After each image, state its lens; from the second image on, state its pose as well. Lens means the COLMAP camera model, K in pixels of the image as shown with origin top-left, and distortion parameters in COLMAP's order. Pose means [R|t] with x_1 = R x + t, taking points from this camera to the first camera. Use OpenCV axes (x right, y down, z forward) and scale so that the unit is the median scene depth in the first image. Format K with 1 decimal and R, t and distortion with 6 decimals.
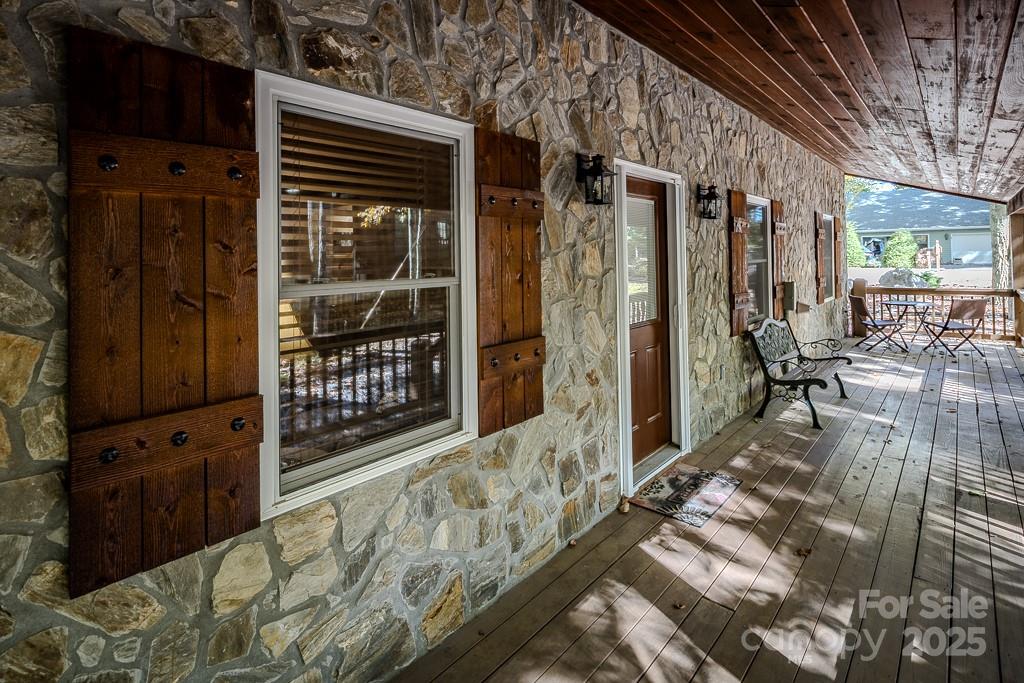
lens RADIAL K [[511.8, 0, 513.0], [0, 511.8, 251.0], [0, 0, 1]] dist [0.001280, -0.002641]
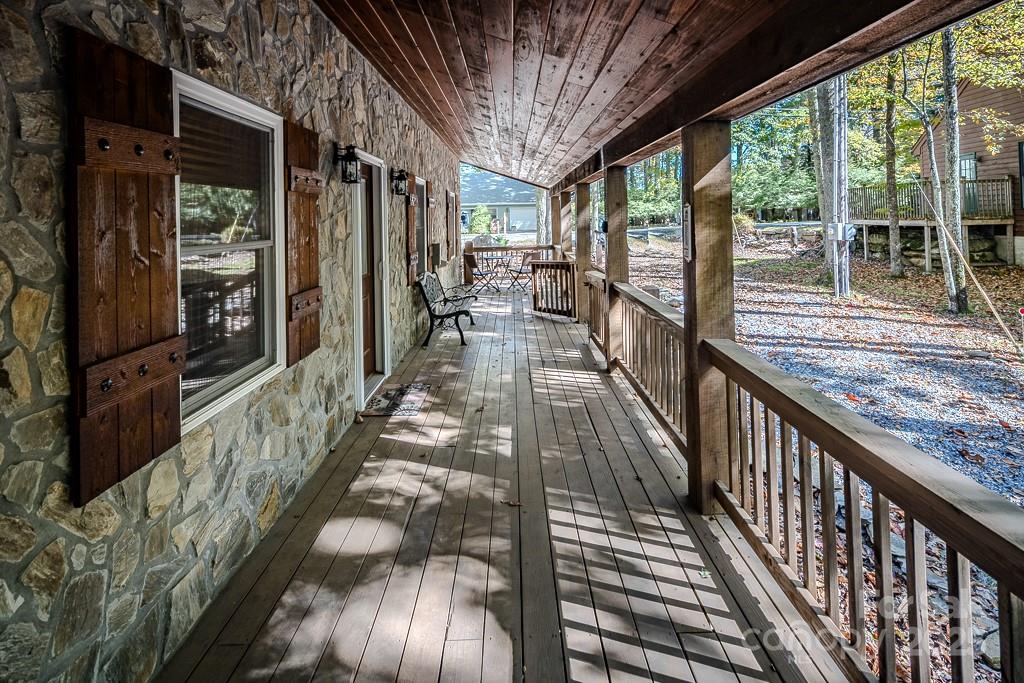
lens RADIAL K [[511.8, 0, 513.0], [0, 511.8, 251.0], [0, 0, 1]] dist [0.001280, -0.002641]
pose [[0.750752, -0.049994, 0.658689, -0.500178], [0.014950, 0.998163, 0.058721, 0.013662], [-0.660415, -0.034238, 0.750120, -0.323141]]
